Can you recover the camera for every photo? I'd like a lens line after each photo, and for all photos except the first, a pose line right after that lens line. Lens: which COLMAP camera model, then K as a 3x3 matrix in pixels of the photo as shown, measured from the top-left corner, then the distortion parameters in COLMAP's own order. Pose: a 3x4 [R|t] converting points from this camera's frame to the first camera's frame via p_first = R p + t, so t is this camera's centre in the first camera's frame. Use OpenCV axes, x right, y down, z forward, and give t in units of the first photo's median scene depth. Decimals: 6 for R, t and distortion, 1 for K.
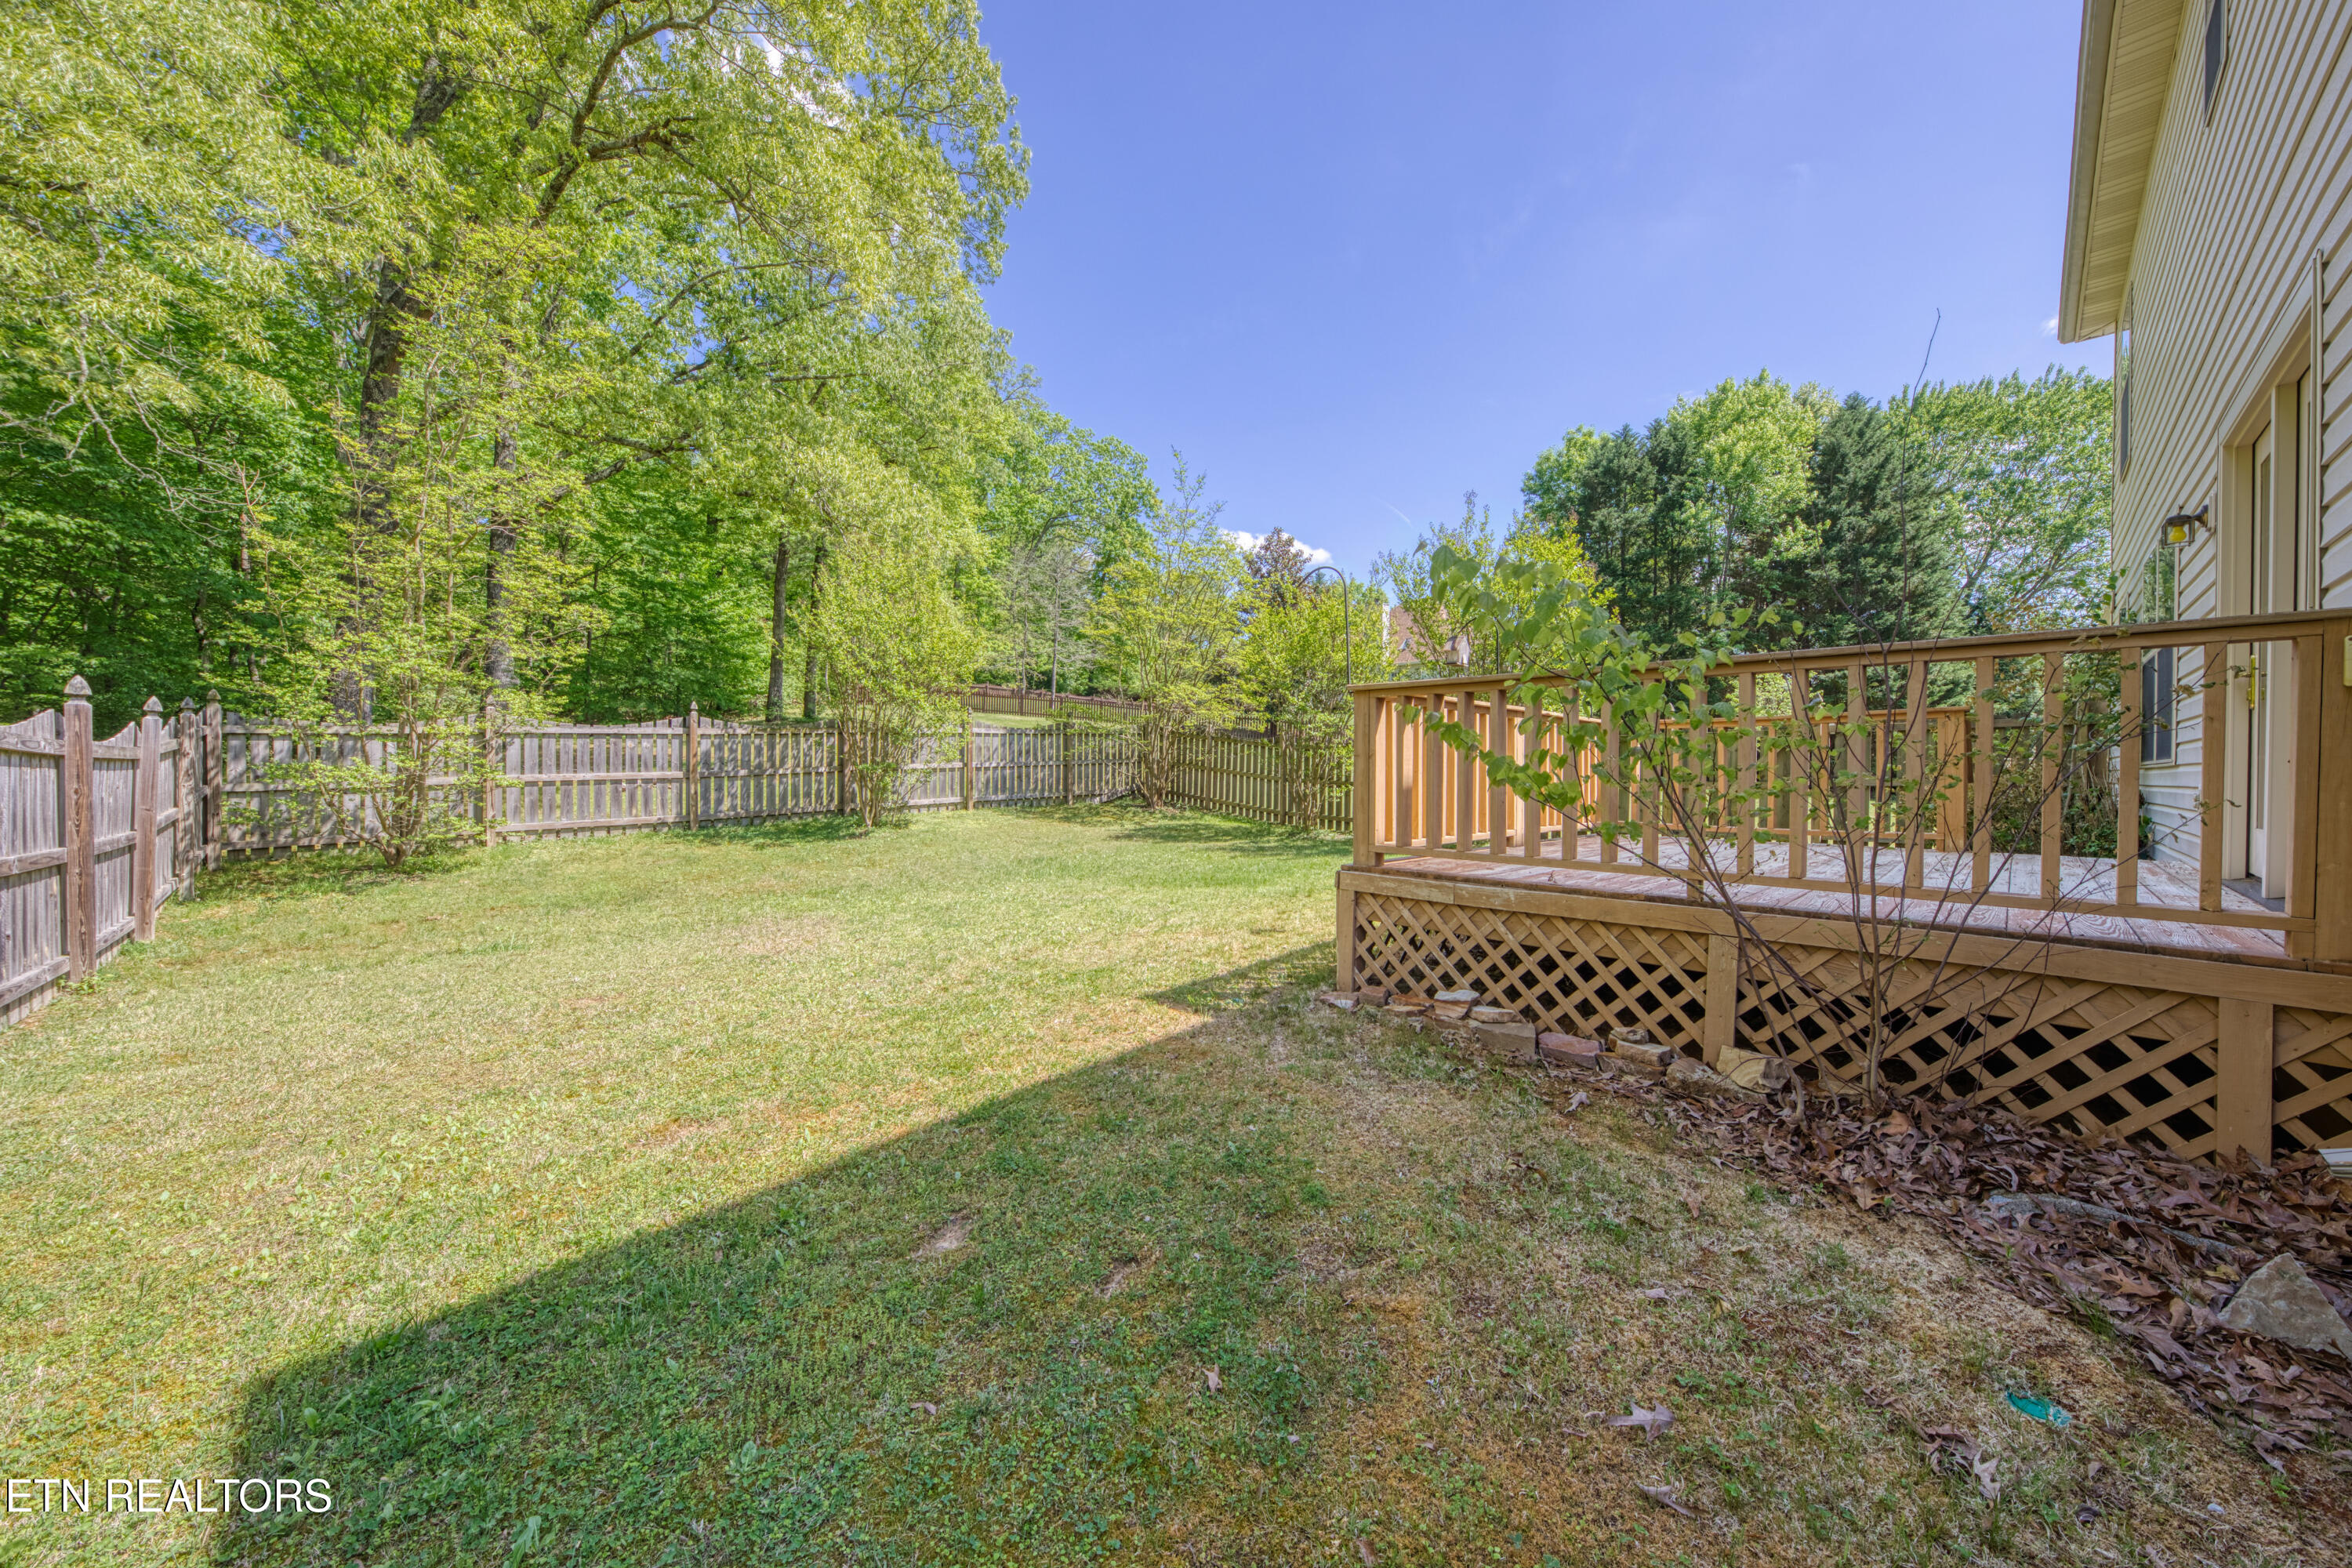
lens RADIAL K [[829.8, 0, 1152.9], [0, 829.8, 802.3], [0, 0, 1]] dist [0.006981, -0.004204]
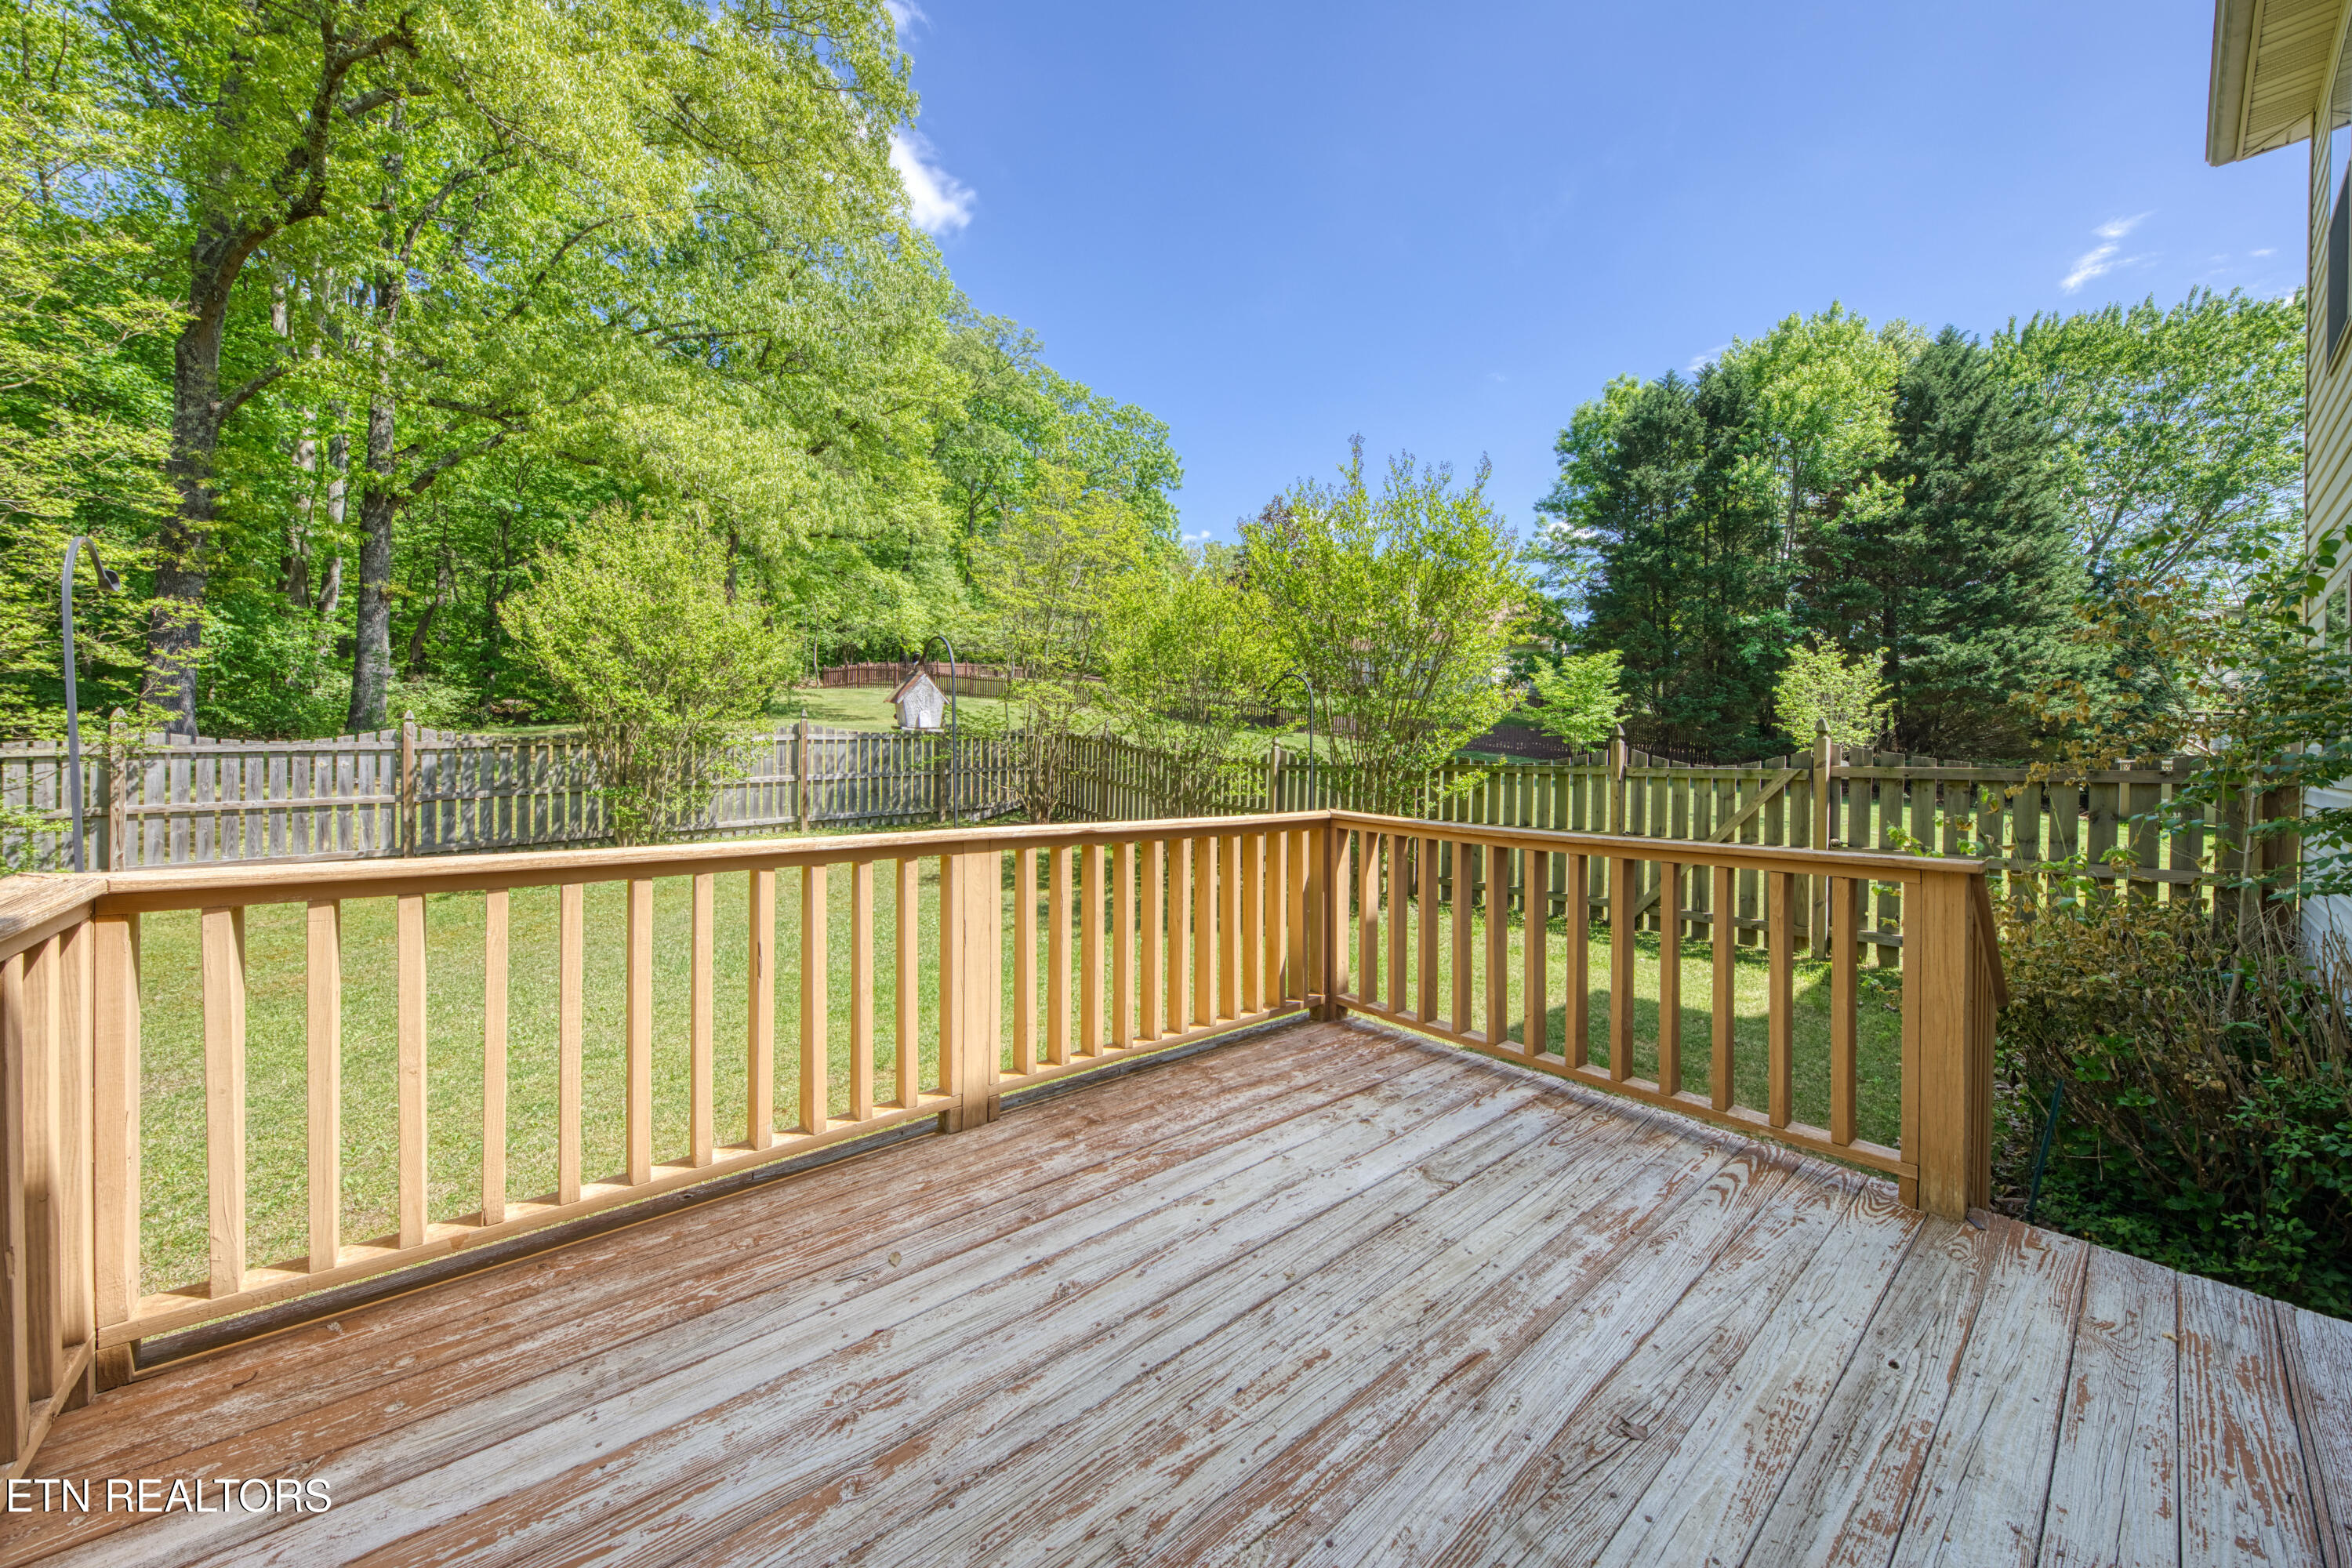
lens RADIAL K [[829.8, 0, 1167.4], [0, 829.8, 766.2], [0, 0, 1]] dist [0.006981, -0.004204]
pose [[0.997617, 0.007779, -0.068554, 0.114122], [-0.008483, 0.999914, -0.009986, -0.028764], [0.068470, 0.010544, 0.997597, 0.106787]]
